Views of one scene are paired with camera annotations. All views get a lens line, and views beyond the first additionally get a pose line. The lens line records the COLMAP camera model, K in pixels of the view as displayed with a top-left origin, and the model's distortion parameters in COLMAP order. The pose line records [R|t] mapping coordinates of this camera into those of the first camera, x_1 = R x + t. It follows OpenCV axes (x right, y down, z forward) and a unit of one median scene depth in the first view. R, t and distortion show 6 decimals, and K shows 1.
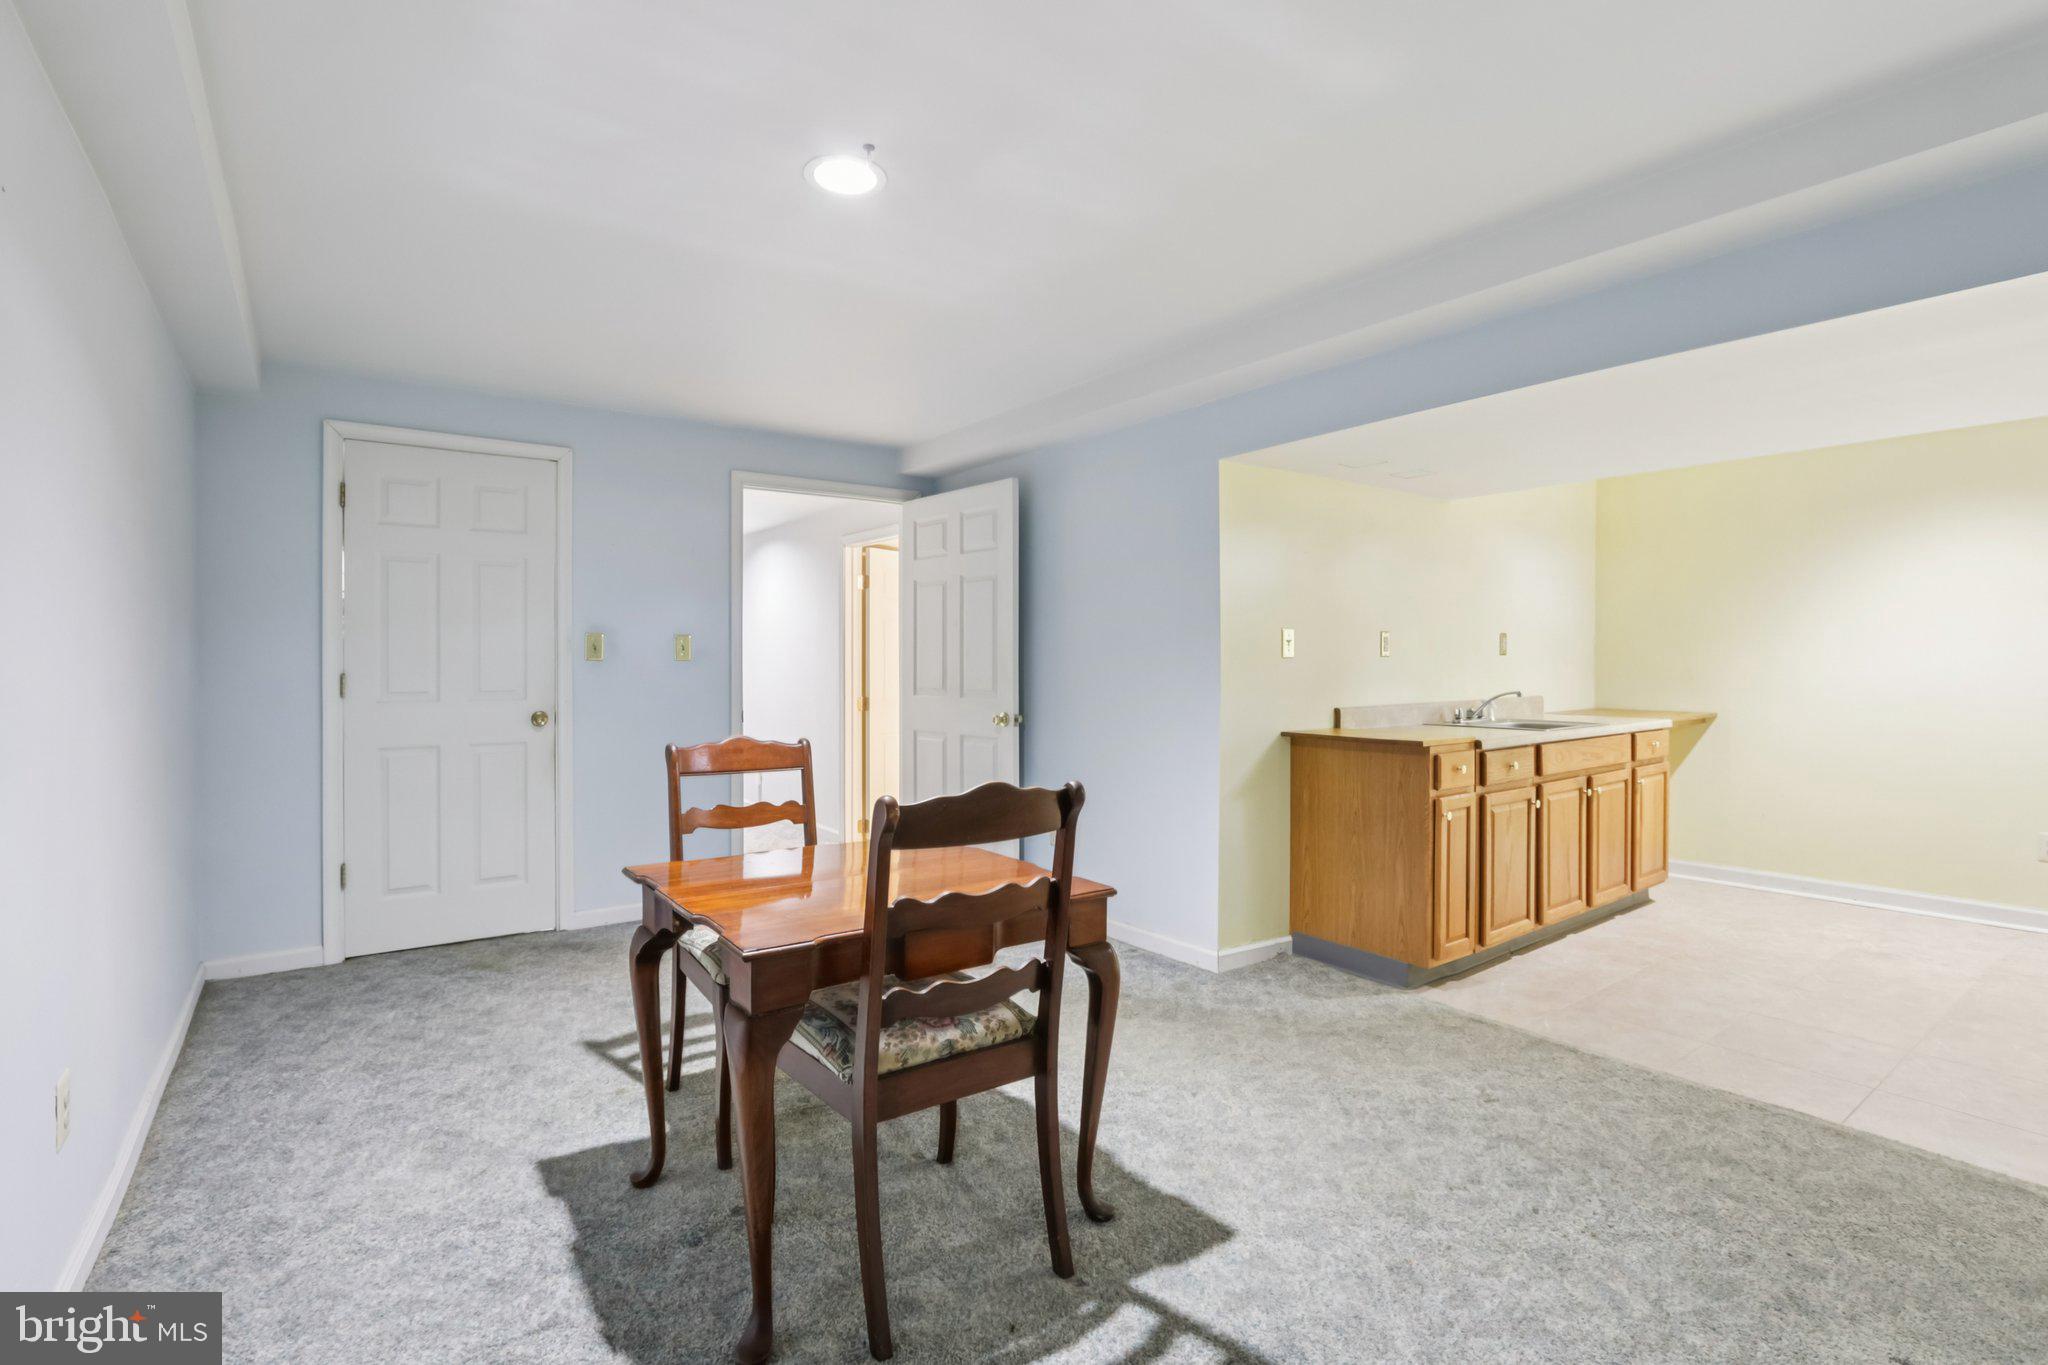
lens RADIAL K [[959.1, 0, 1020.3], [0, 959.1, 669.7], [0, 0, 1]] dist [-0.019338, 0.000052]
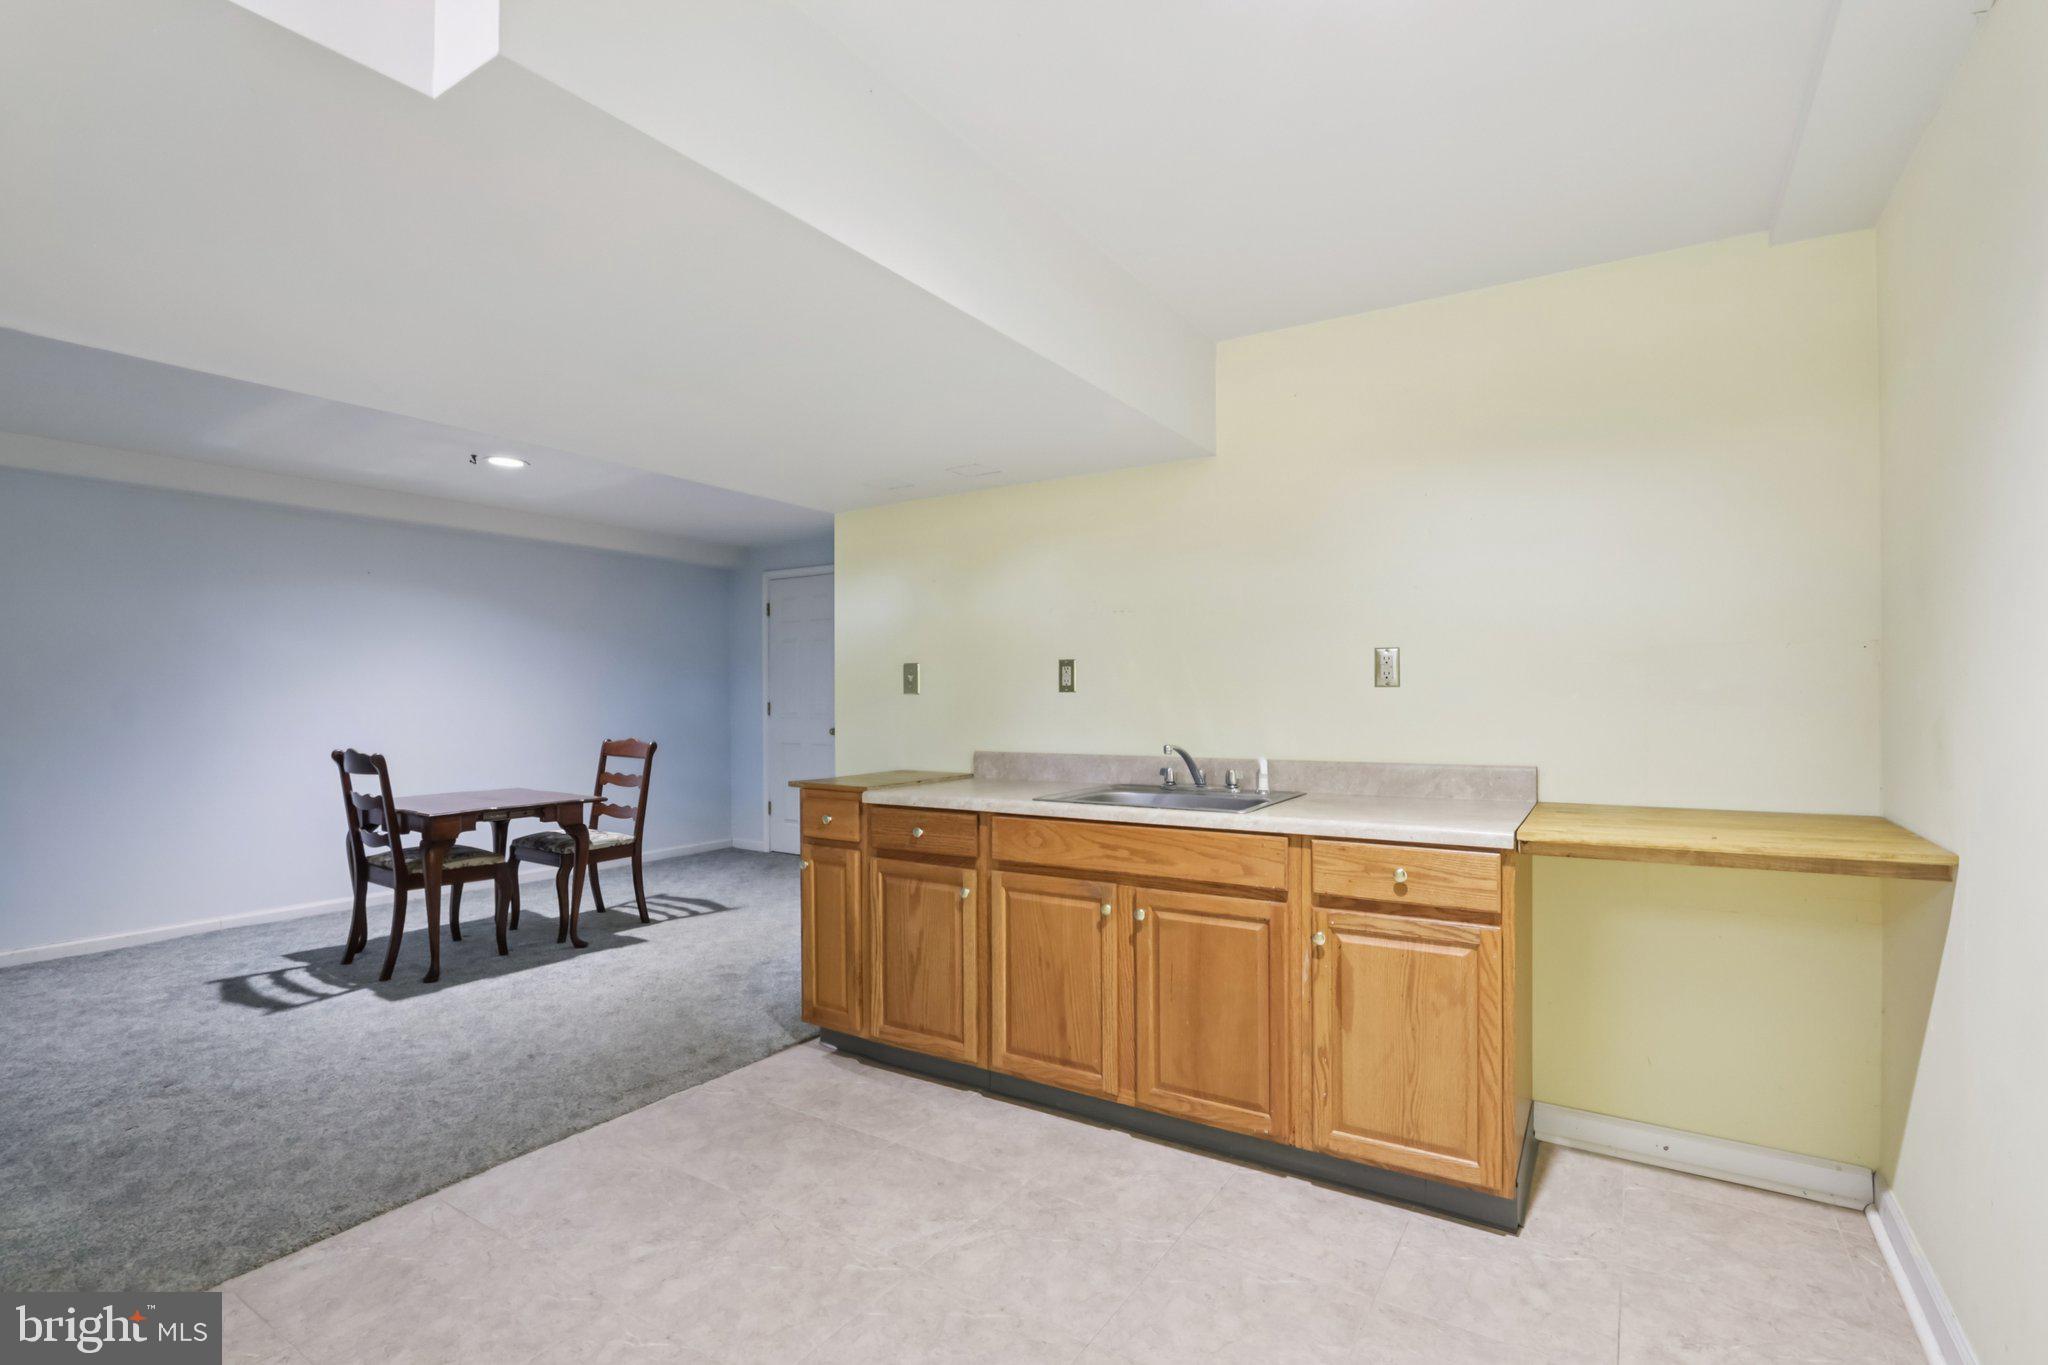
lens RADIAL K [[959.1, 0, 1018.1], [0, 959.1, 688.6], [0, 0, 1]] dist [-0.019338, 0.000052]
pose [[0.350245, -0.005145, -0.936644, 1.715323], [-0.009312, 0.999916, -0.008974, -0.015596], [0.936612, 0.011865, 0.350168, 1.057084]]
